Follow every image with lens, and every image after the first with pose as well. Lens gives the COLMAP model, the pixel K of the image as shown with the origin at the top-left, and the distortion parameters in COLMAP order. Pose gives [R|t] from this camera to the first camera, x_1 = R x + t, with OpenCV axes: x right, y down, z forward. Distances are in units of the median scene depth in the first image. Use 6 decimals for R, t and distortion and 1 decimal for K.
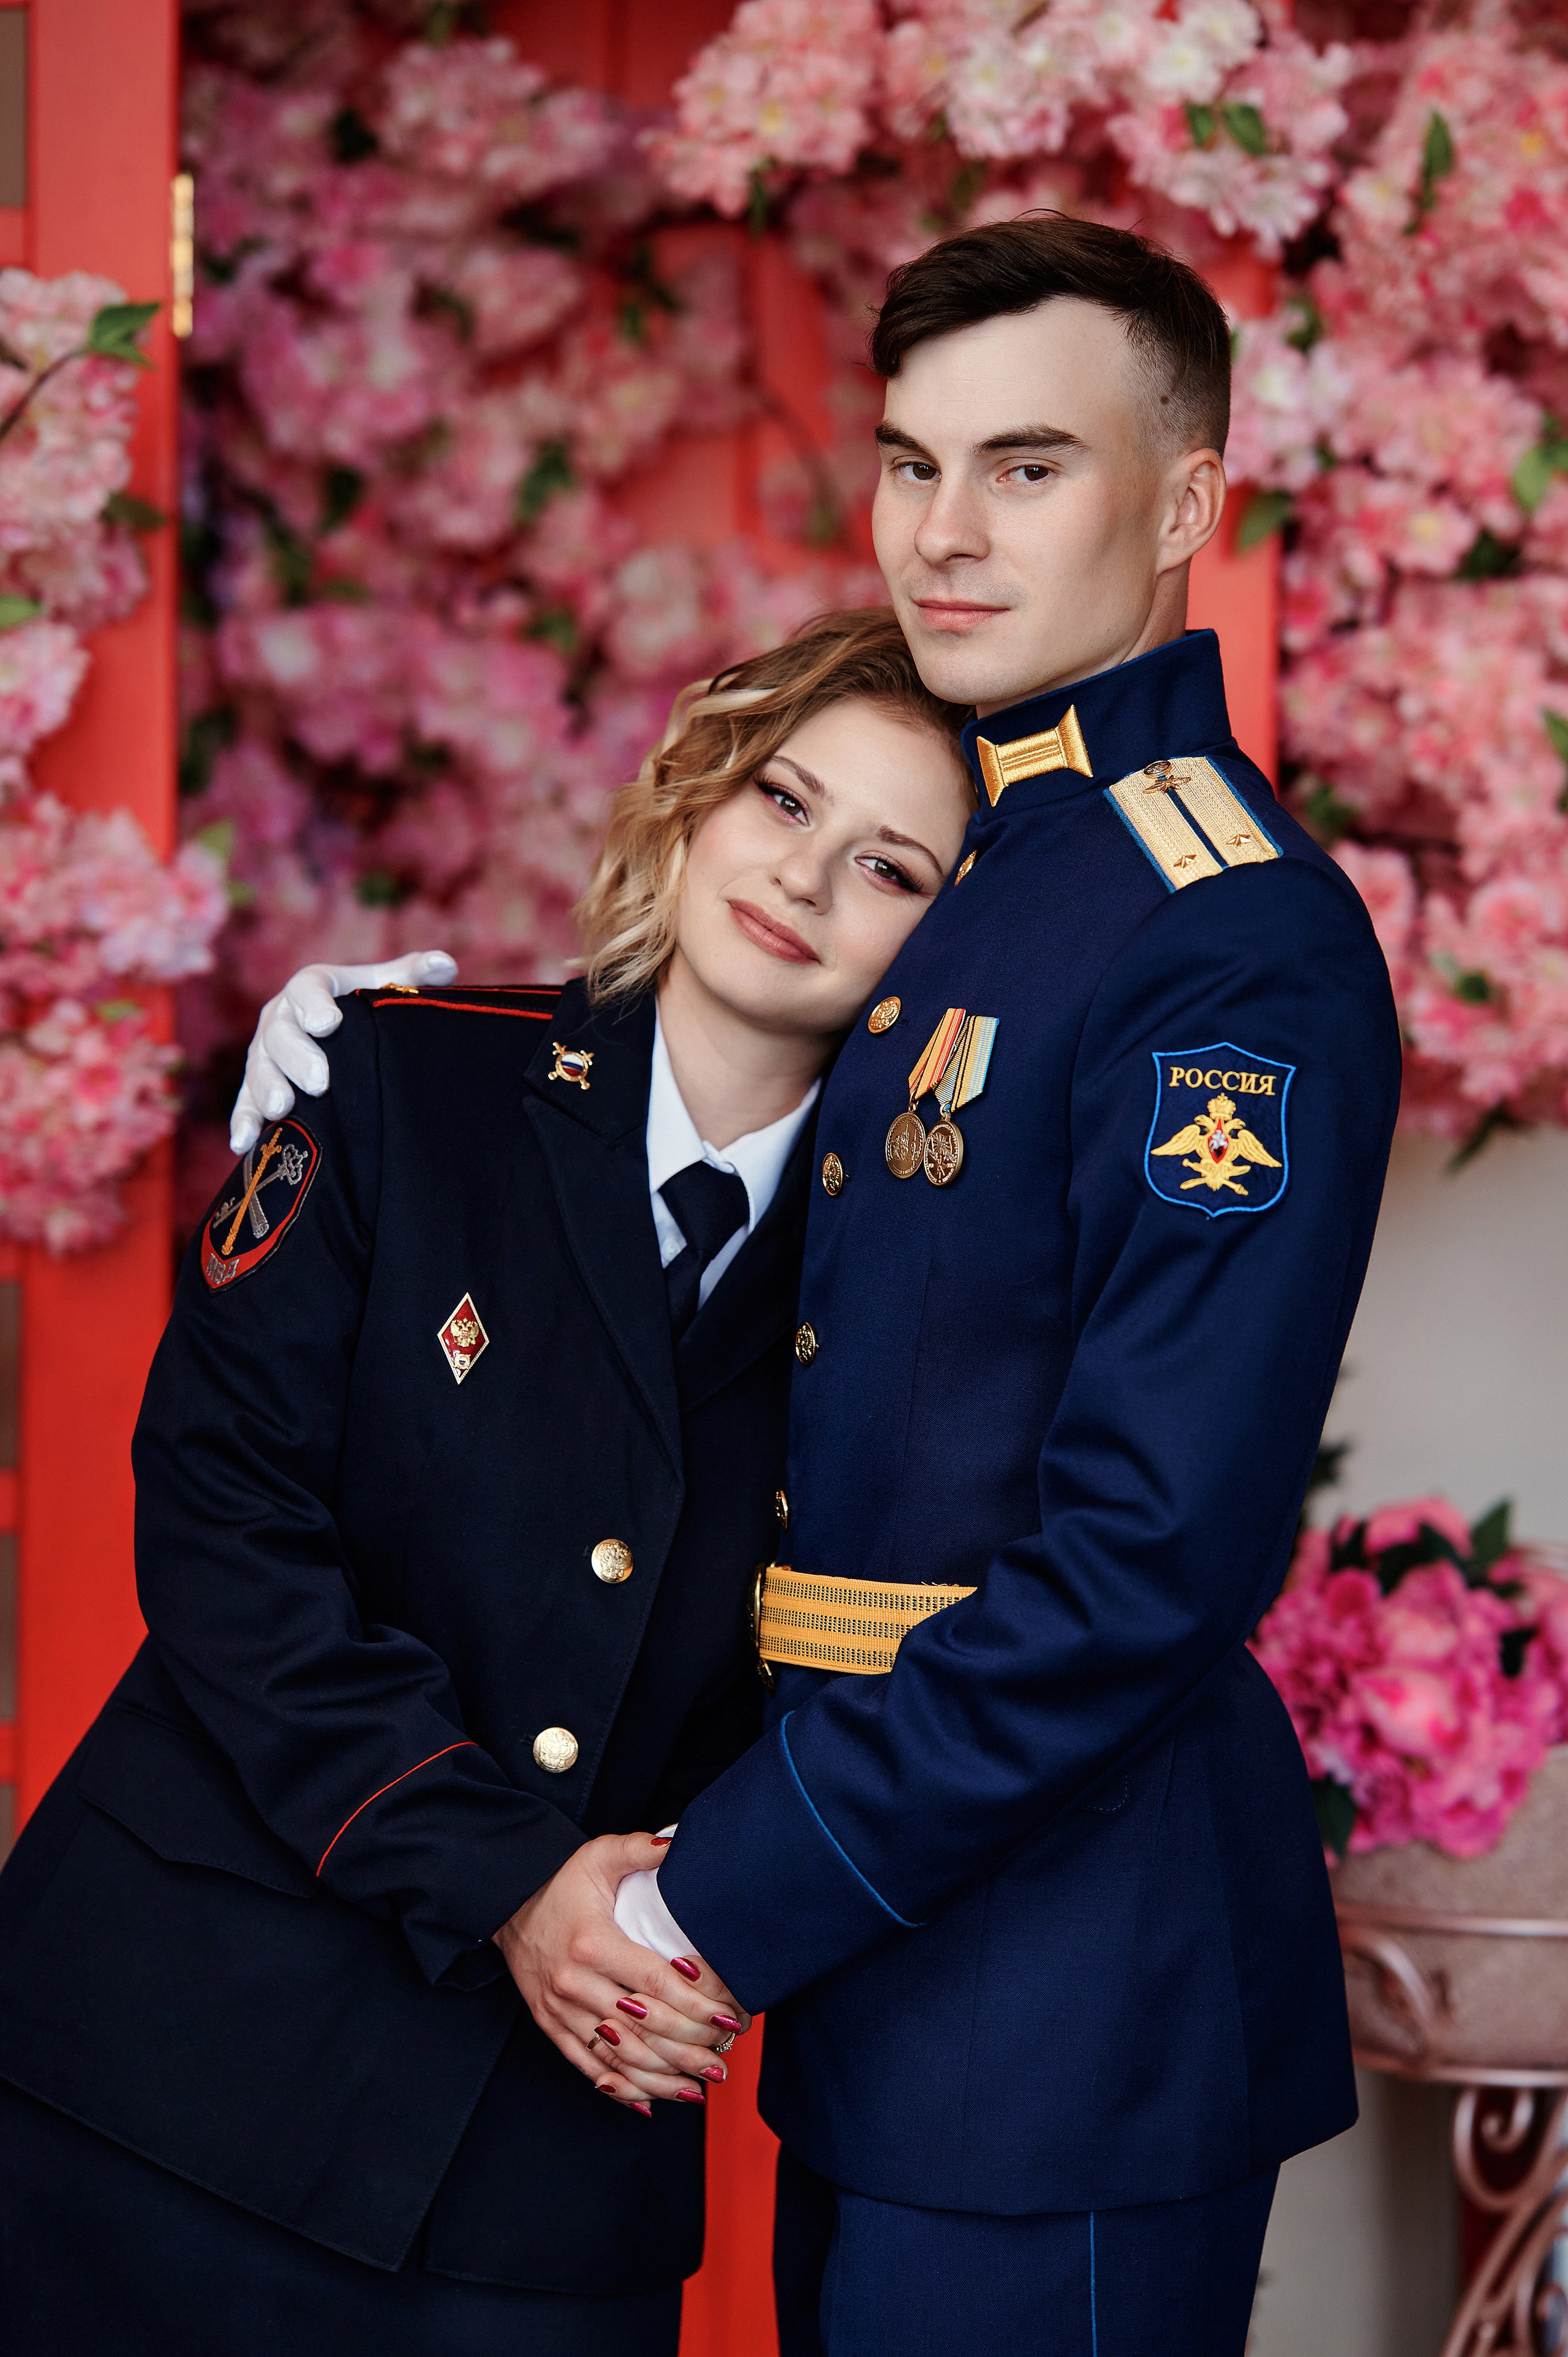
lens RADIAL K [[5684.4, 0, 810.4], [0, 5684.4, 1168.6], [0, 0, 1]] dist [0.077257, -0.469770]
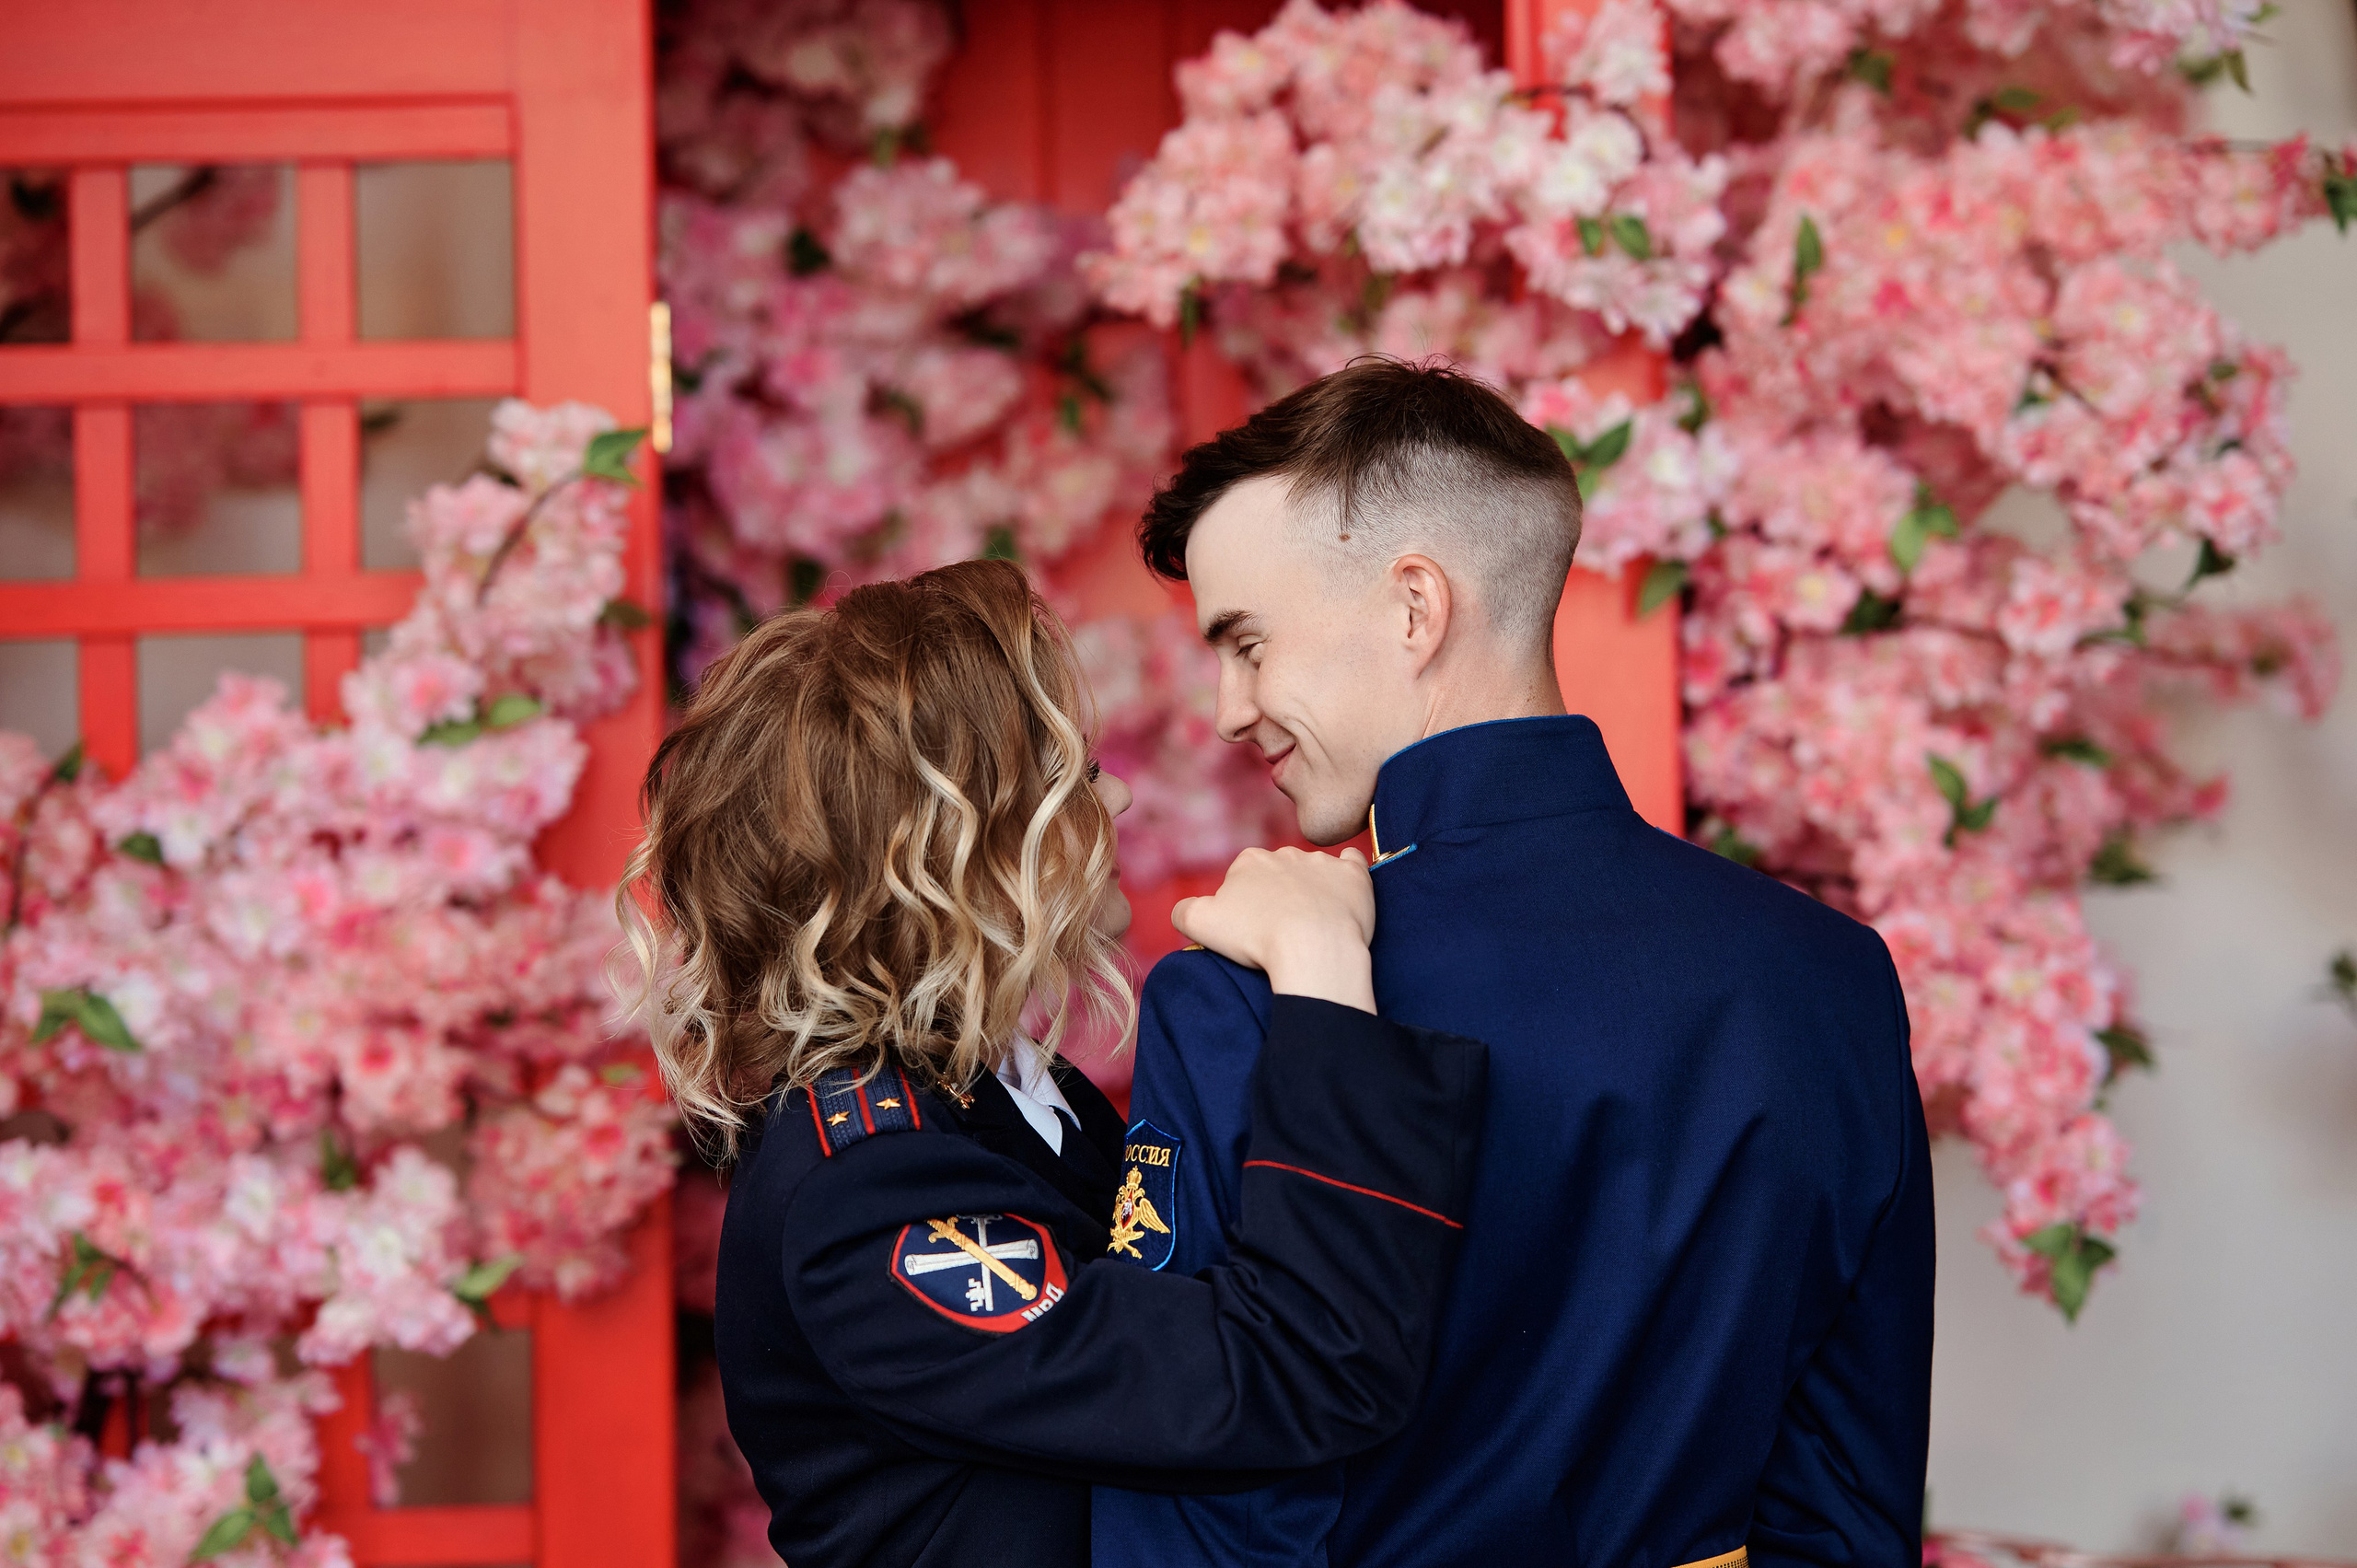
lens RADIAL K [[5684.6, 0, 1178.5], [0, 5684.6, 784.0], [0, 0, 1]] dist [0.077257, -0.469770]
pose [[0.999449, -0.031977, -0.008842, -0.004137], [0.031281, 0.997051, -0.070074, -0.003416], [0.011056, 0.069759, 0.997503, -0.079902]]
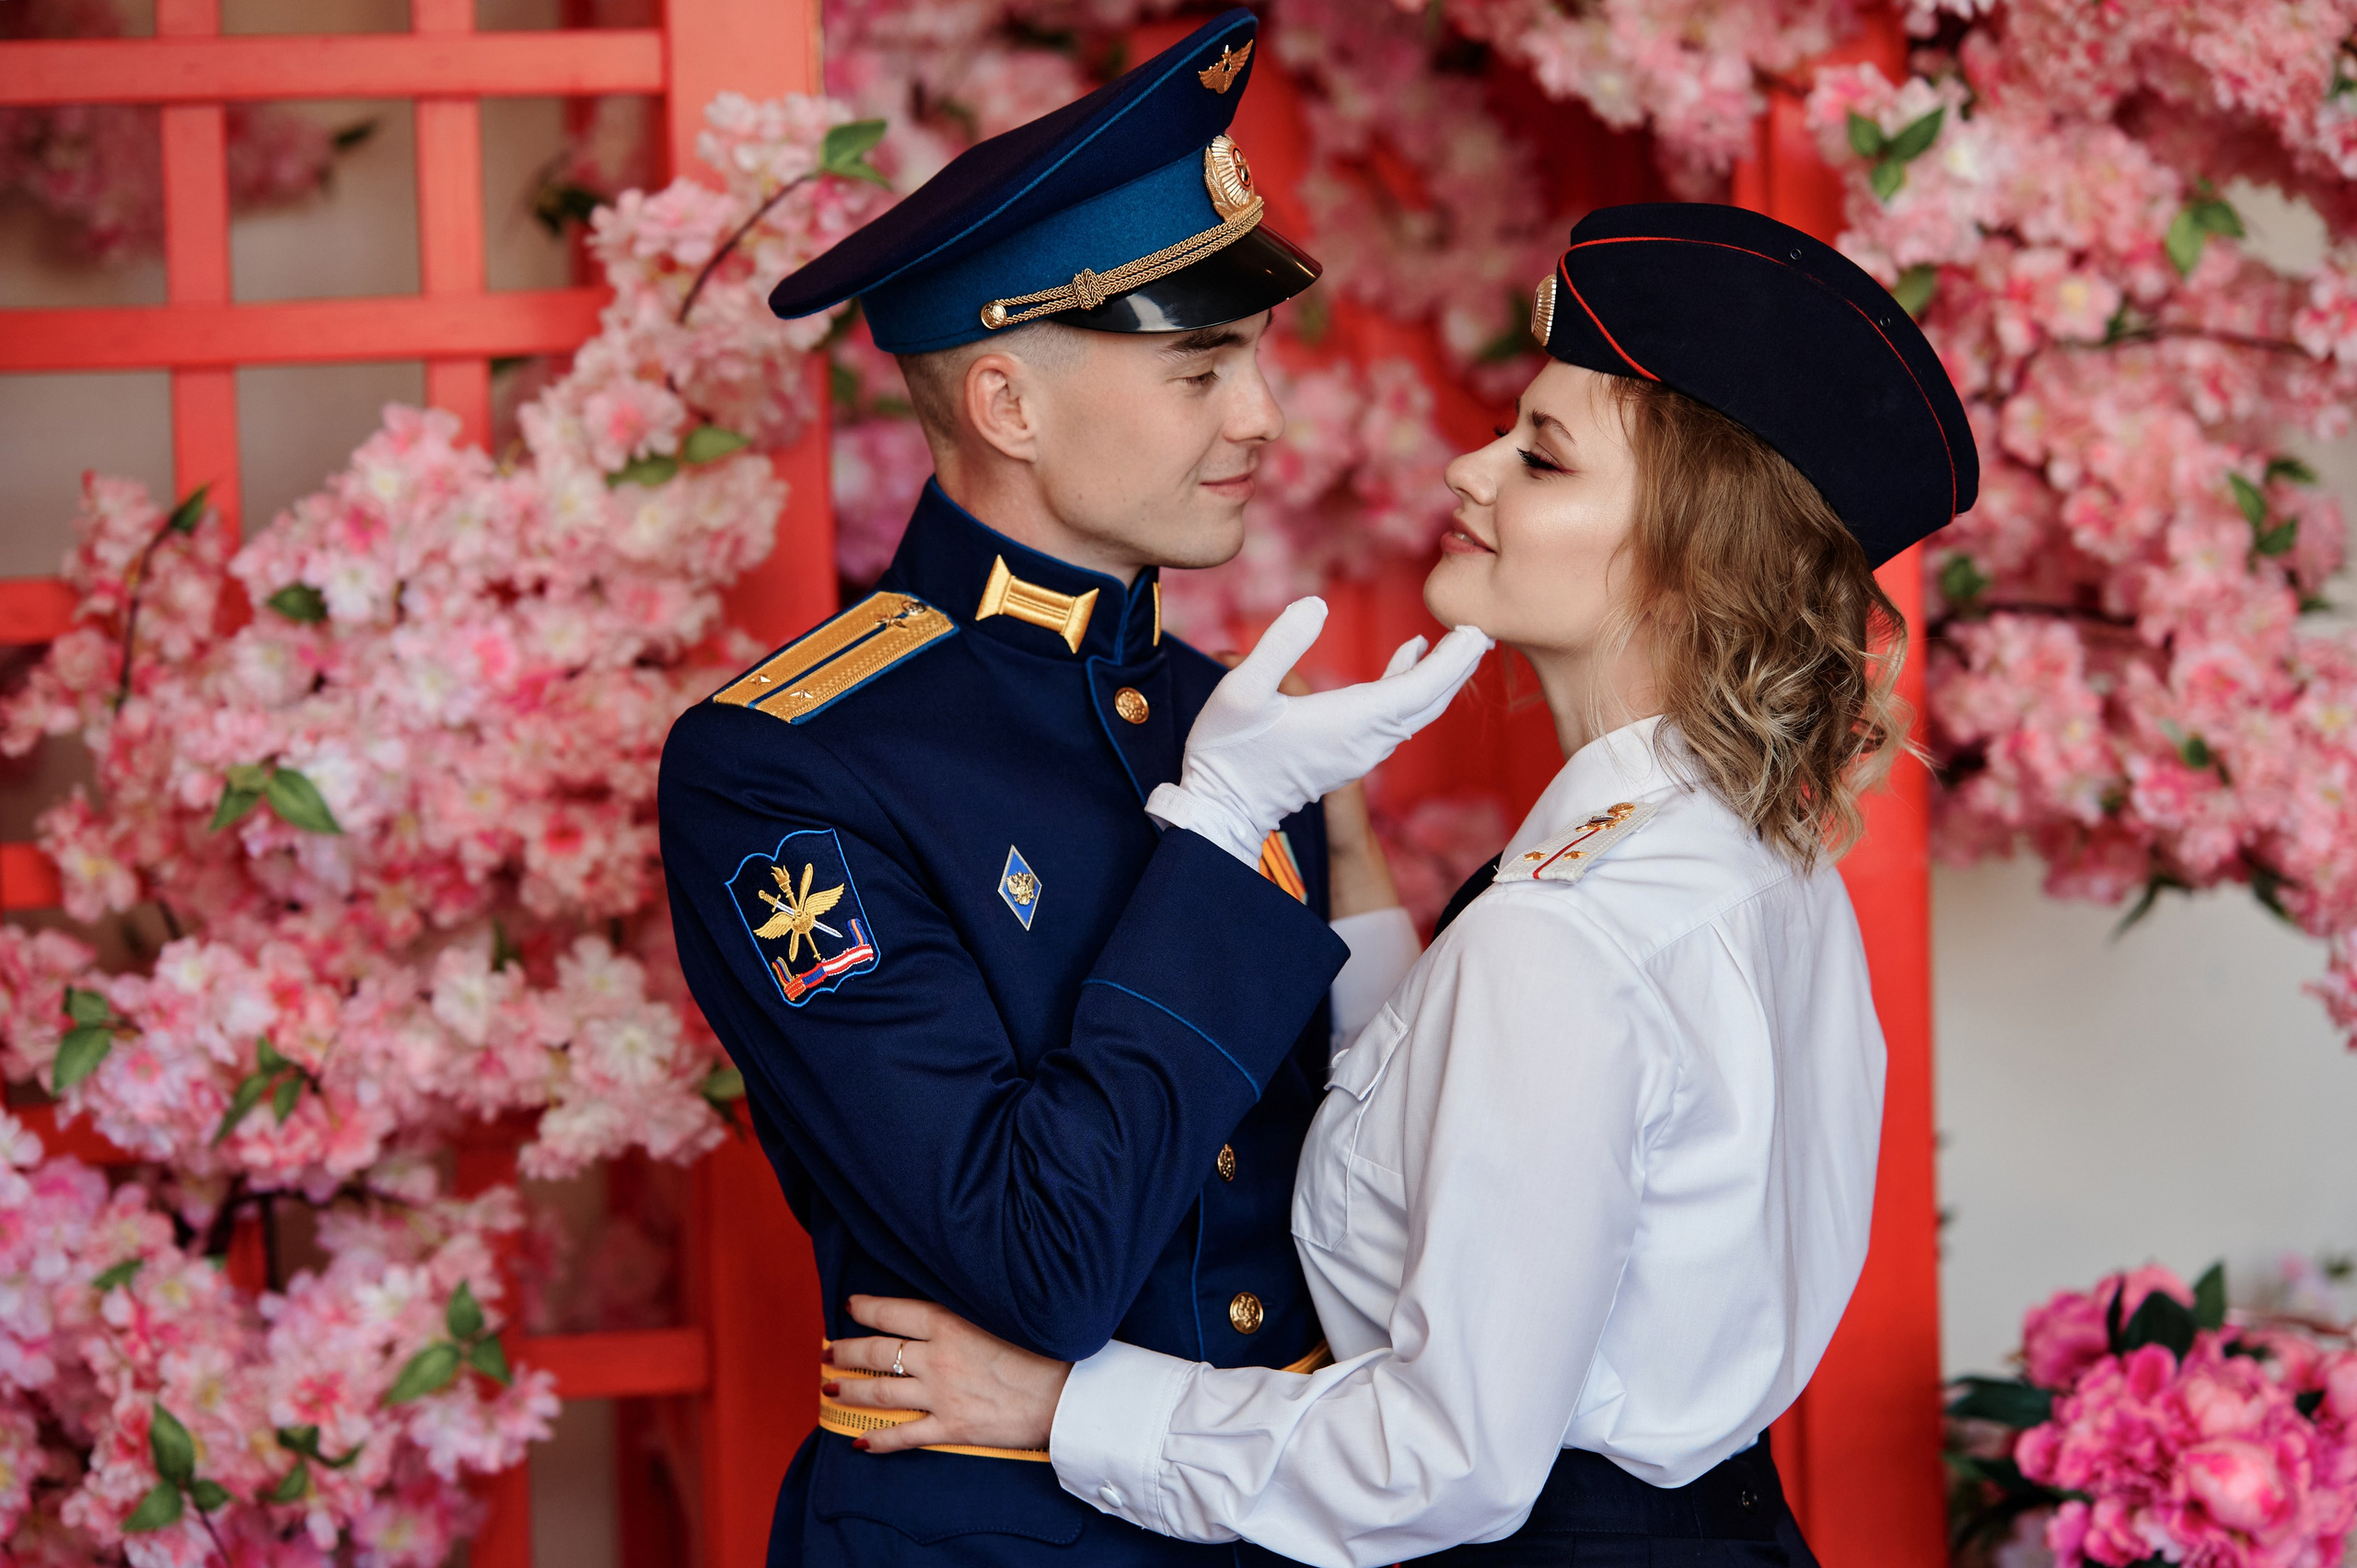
lens RADIAL K [[5665.3, 0, 1179.5], [0, 5665.3, 794.1], [0, 0, 1]] dist [0.050172, -0.243652]
pose [[0.991981, -0.052000, 0.115195, -0.168643], [0.055006, 0.998219, -0.023069, -0.010995], [-0.113791, 0.029221, 0.993075, 0.031546]]
